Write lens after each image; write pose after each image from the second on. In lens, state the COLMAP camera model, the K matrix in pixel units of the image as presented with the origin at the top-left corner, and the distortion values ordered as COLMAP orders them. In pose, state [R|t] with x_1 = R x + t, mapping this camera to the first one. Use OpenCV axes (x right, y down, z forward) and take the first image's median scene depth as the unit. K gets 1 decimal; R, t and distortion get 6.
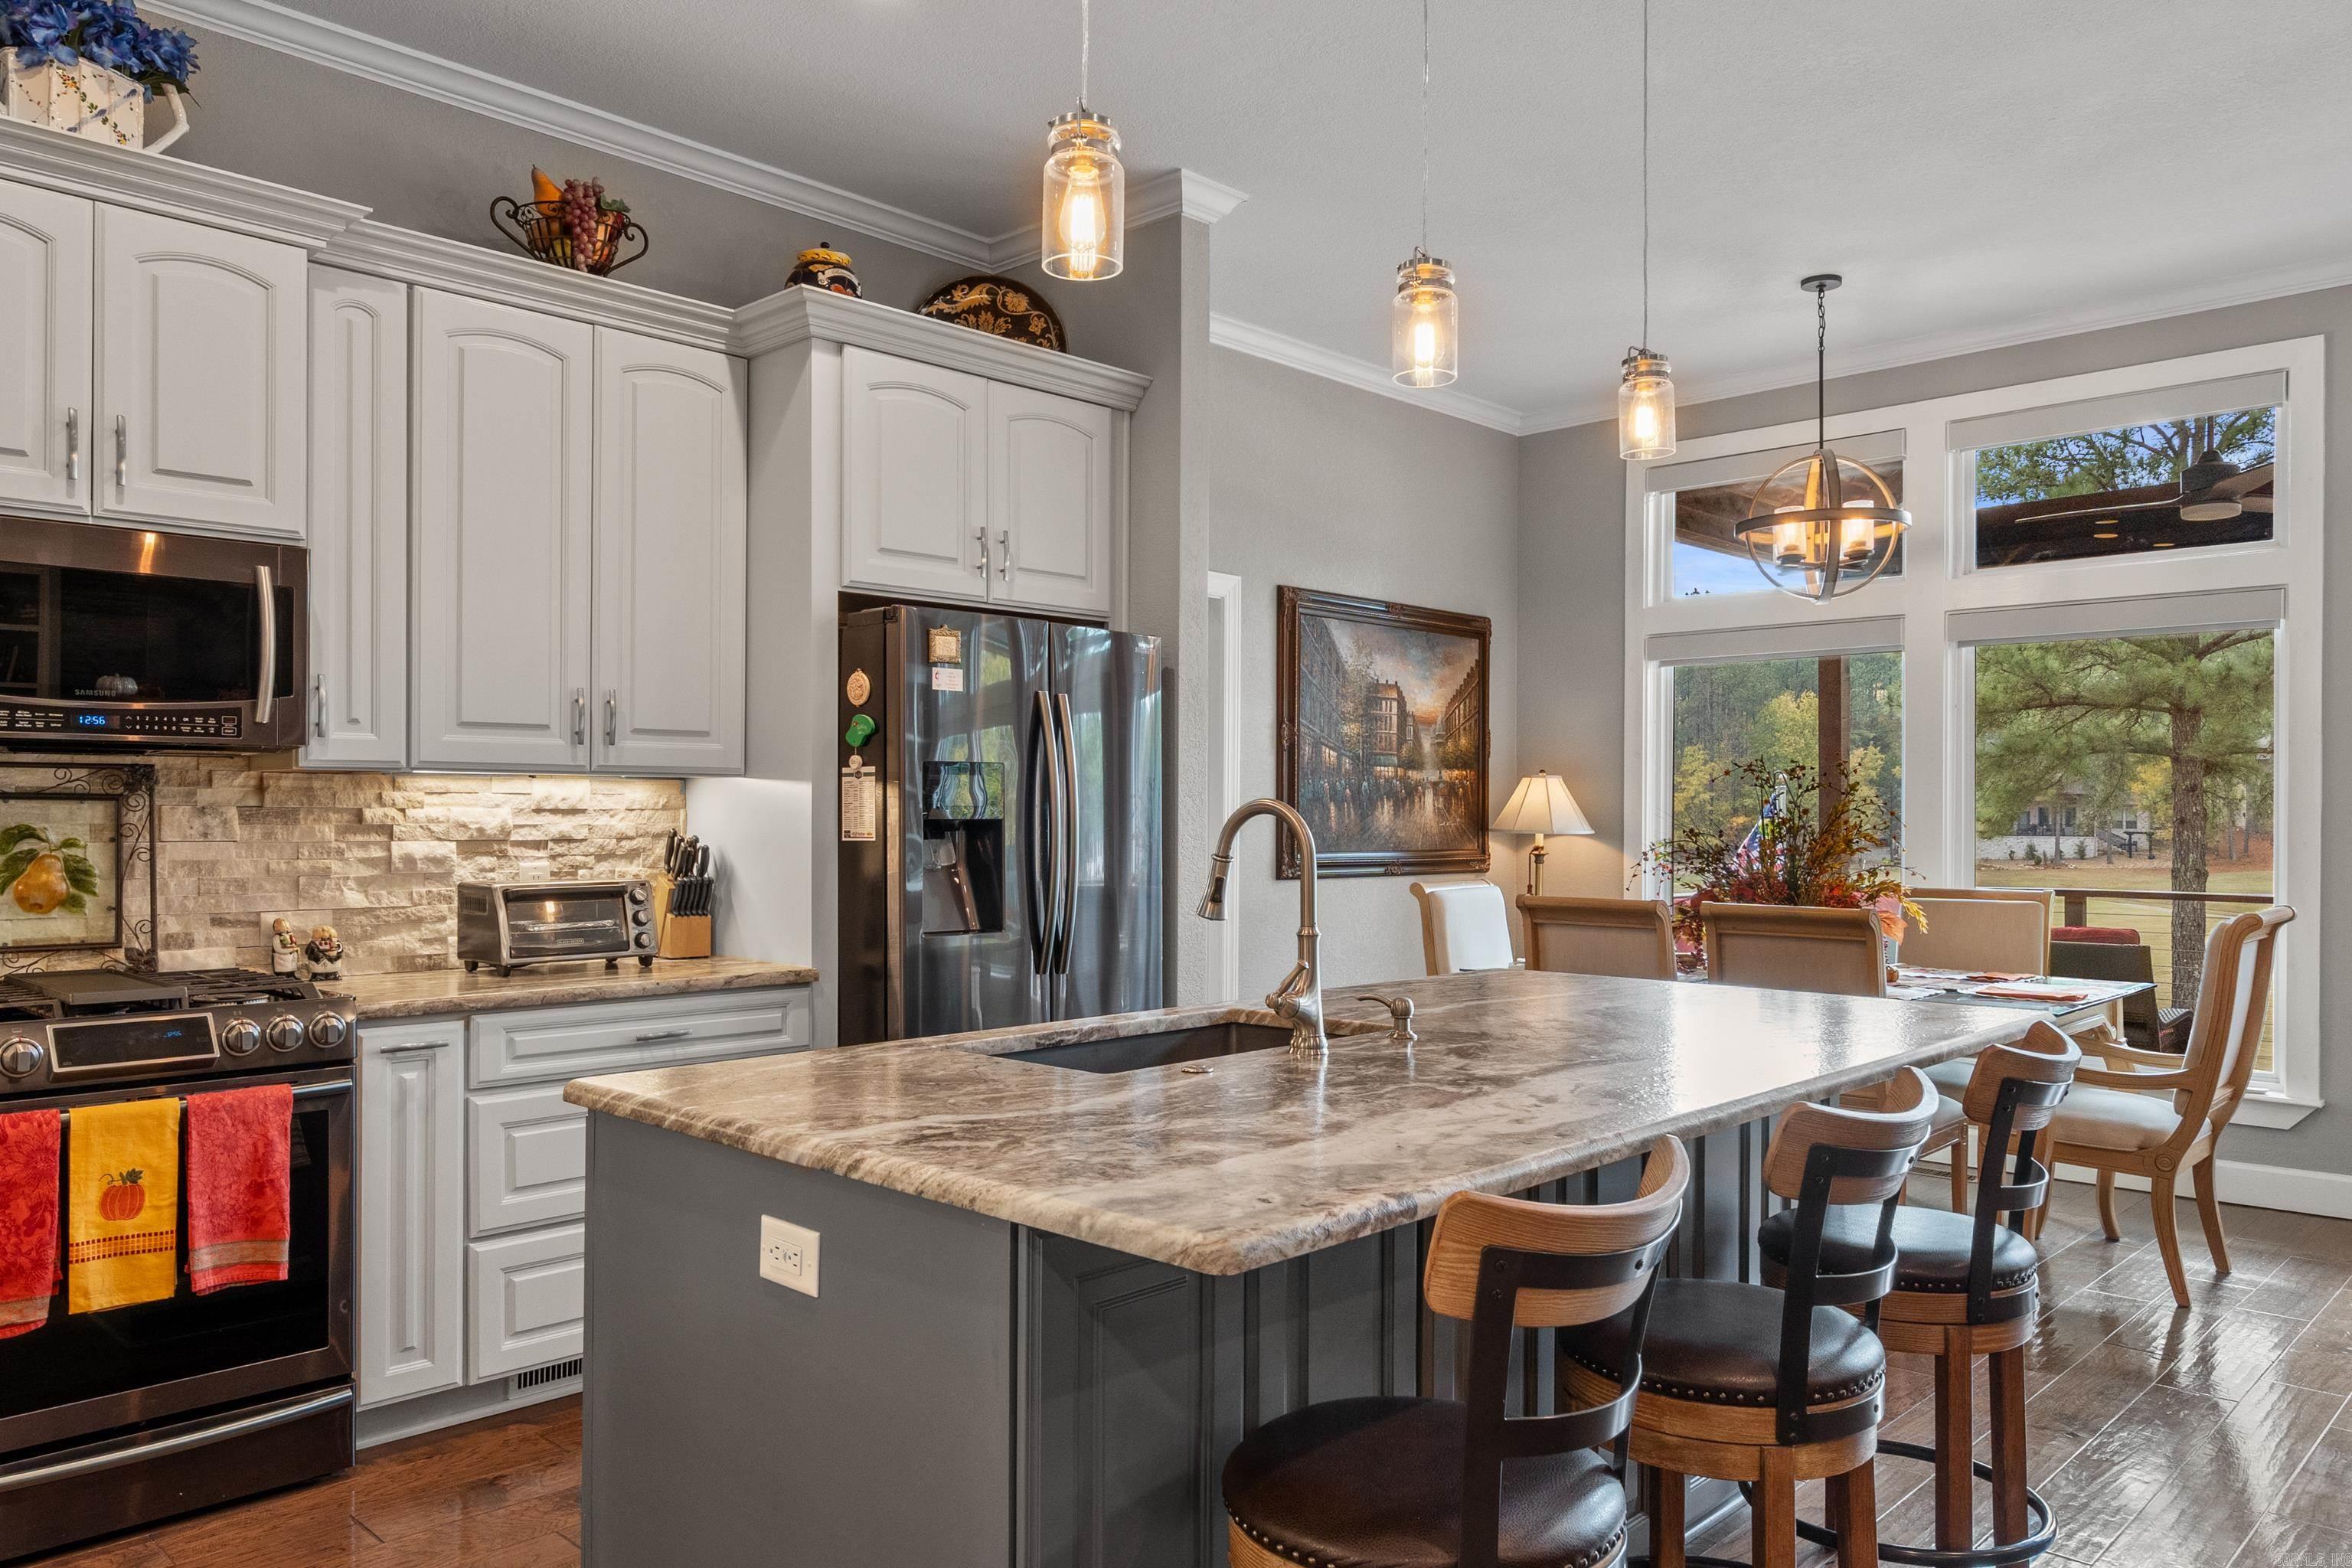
lens RADIAL K [[1638.0, 0, 1175.9], [0, 1638.0, 798.1], [0, 0, 1]] dist [-0.000093, -0.004807]
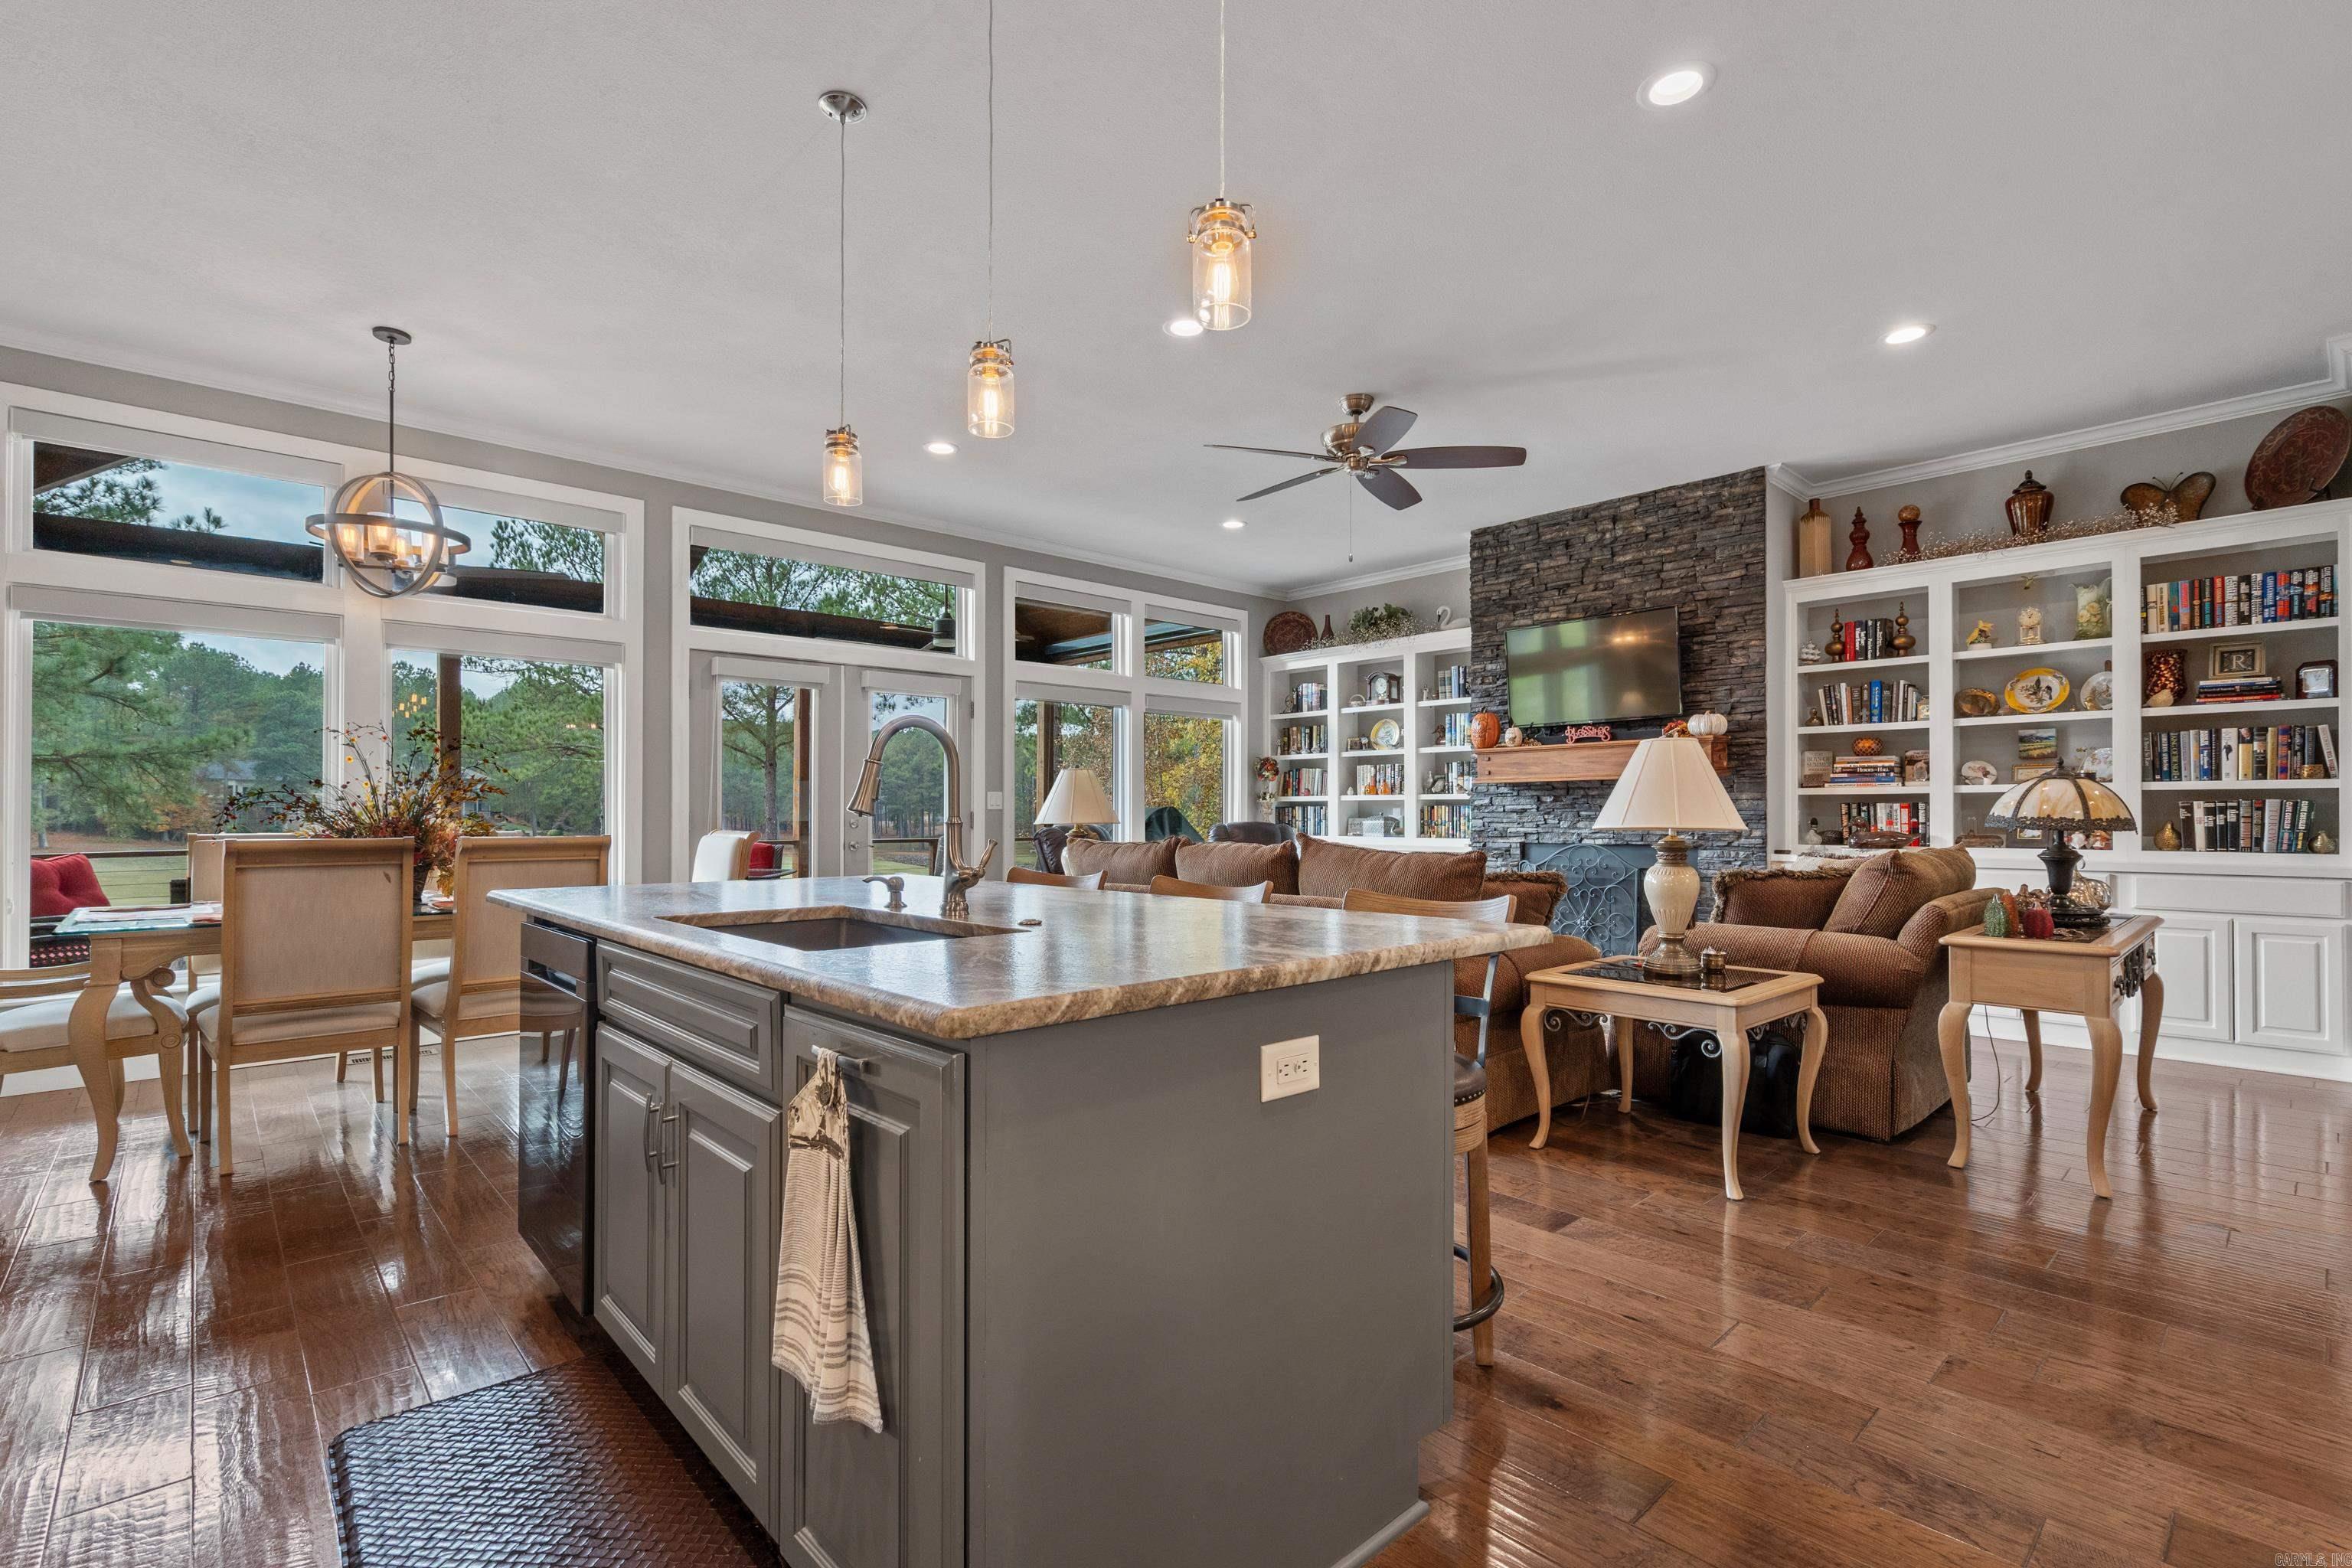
lens RADIAL K [[1072.9, 0, 1159.1], [0, 1072.9, 803.8], [0, 0, 1]] dist [-0.004935, 0.003382]
pose [[0.065401, 0.007792, 0.997829, -0.480474], [-0.008295, 0.999939, -0.007265, 0.046709], [-0.997825, -0.007801, 0.065461, 0.499741]]
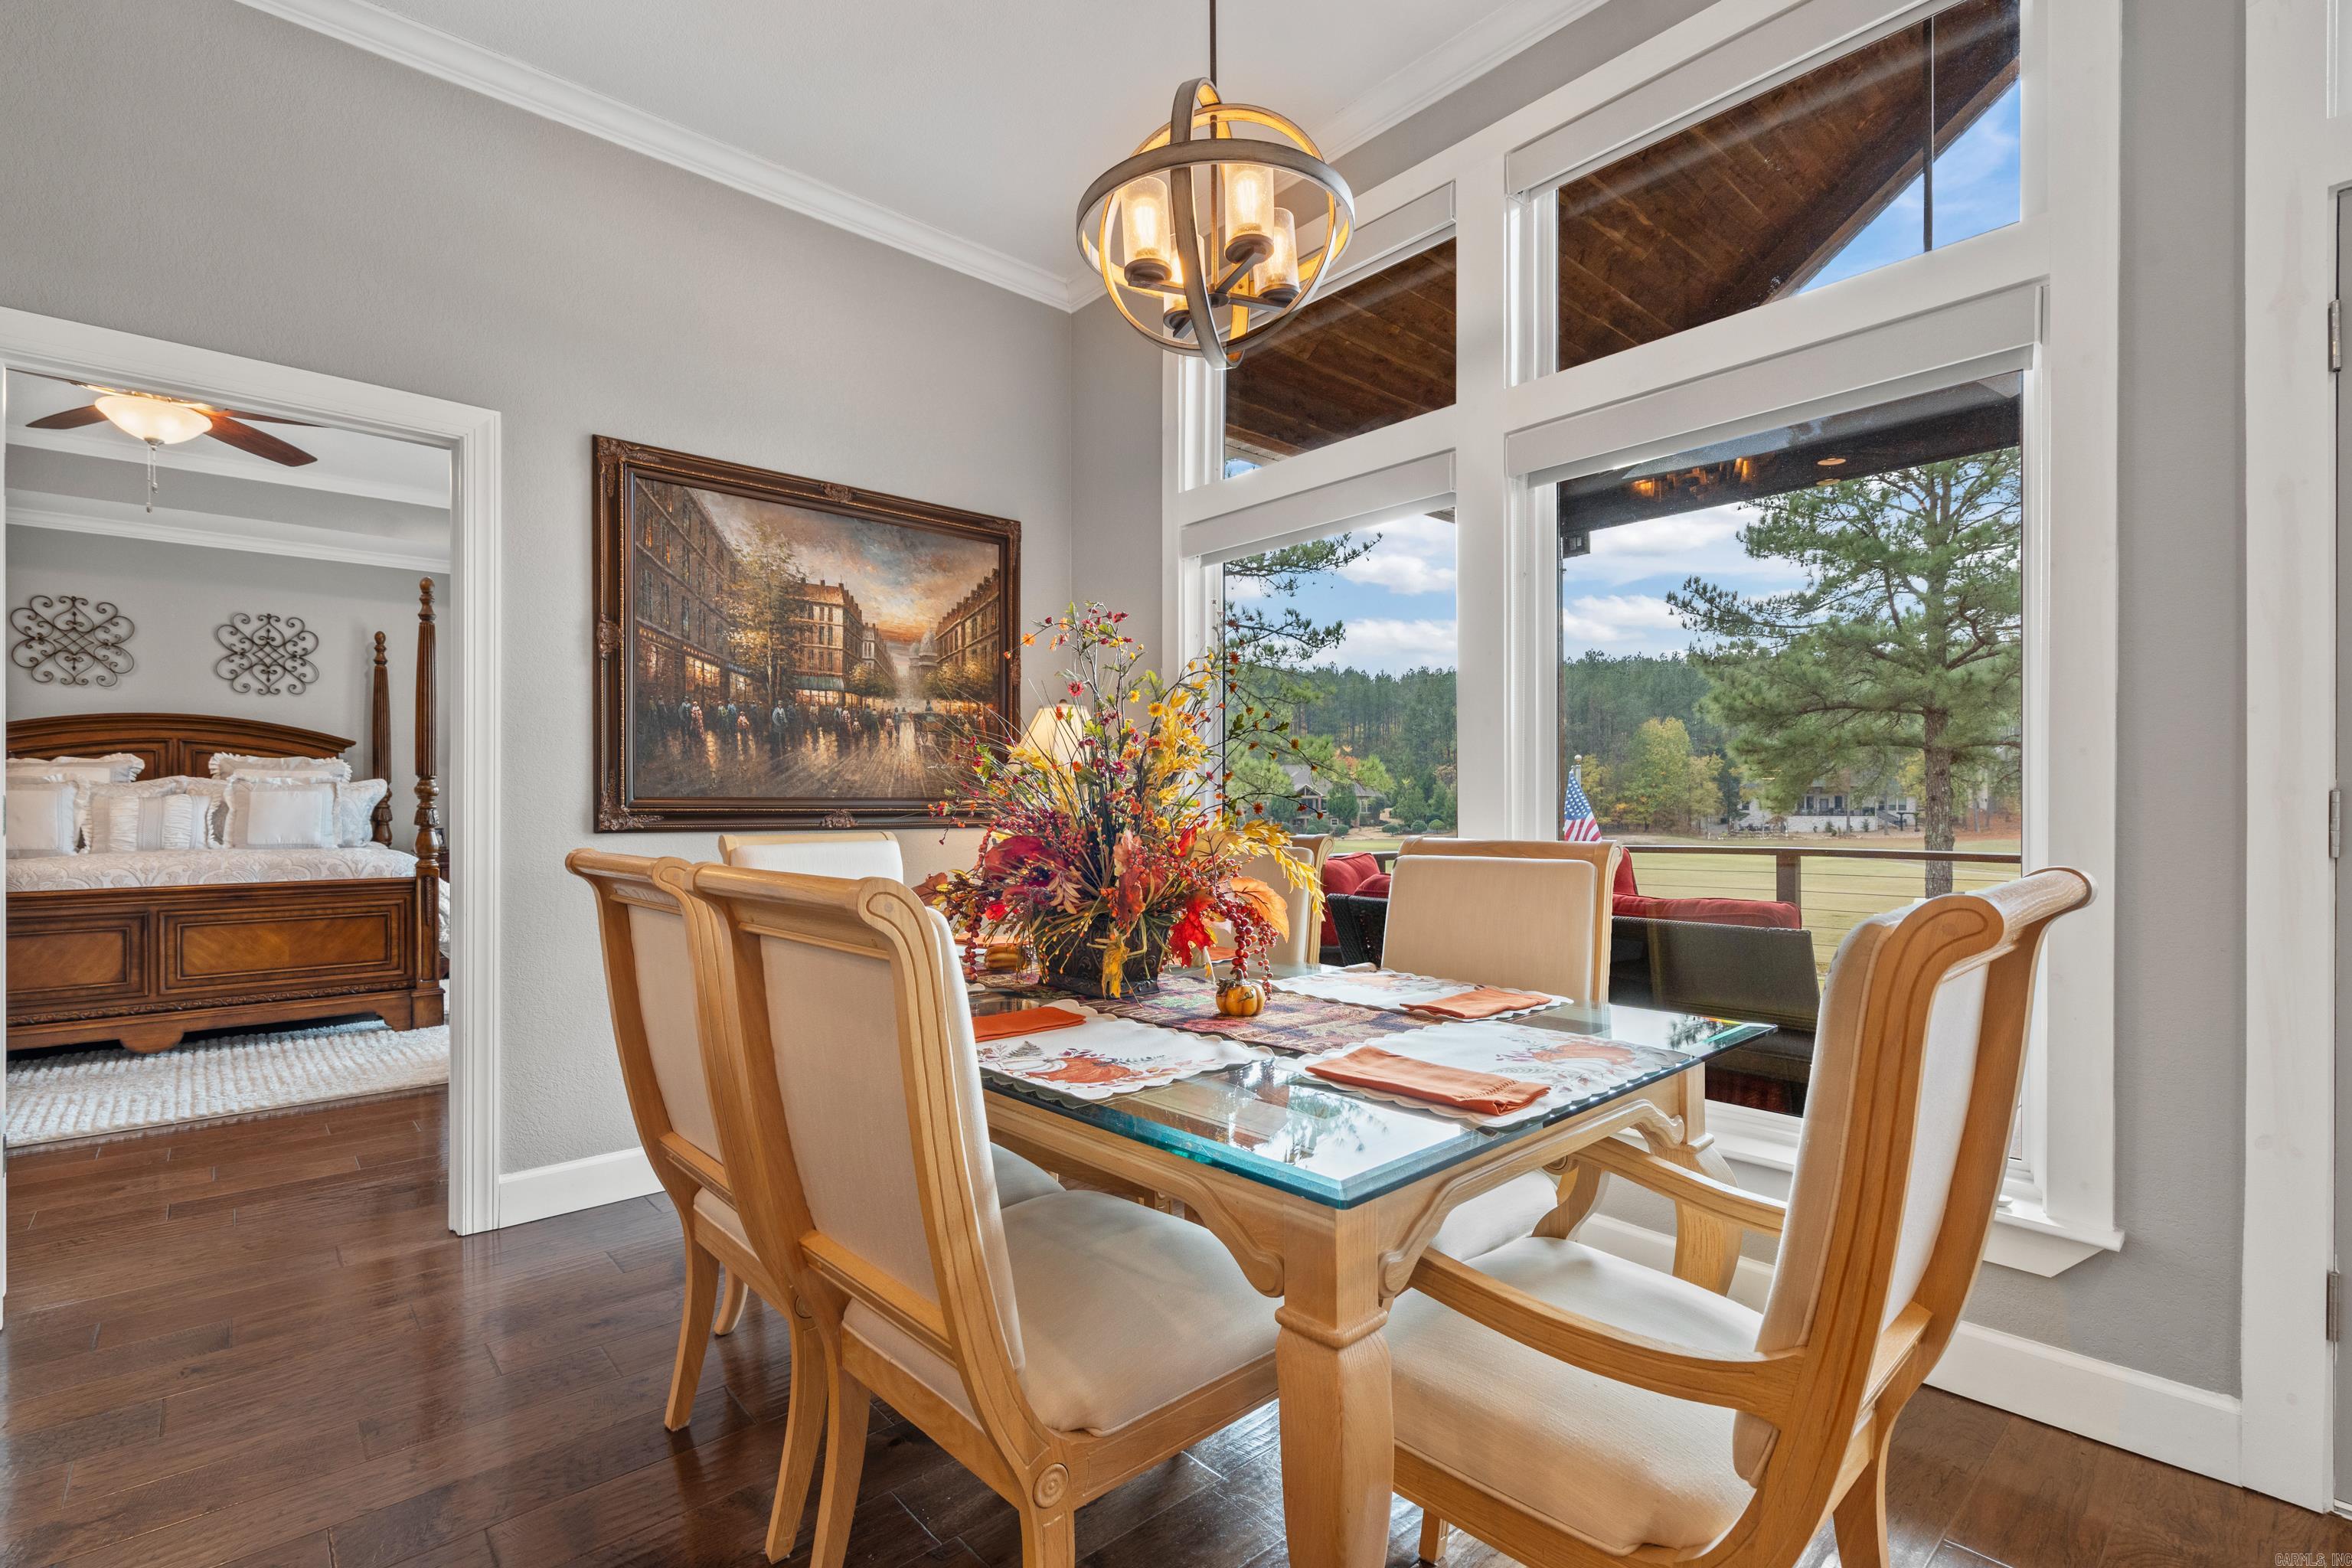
lens RADIAL K [[1072.9, 0, 1174.1], [0, 1072.9, 800.0], [0, 0, 1]] dist [-0.004935, 0.003382]
pose [[0.997511, -0.006559, -0.070211, 0.533632], [0.006855, 0.999969, 0.003978, 0.051795], [0.070182, -0.004449, 0.997524, 0.804199]]
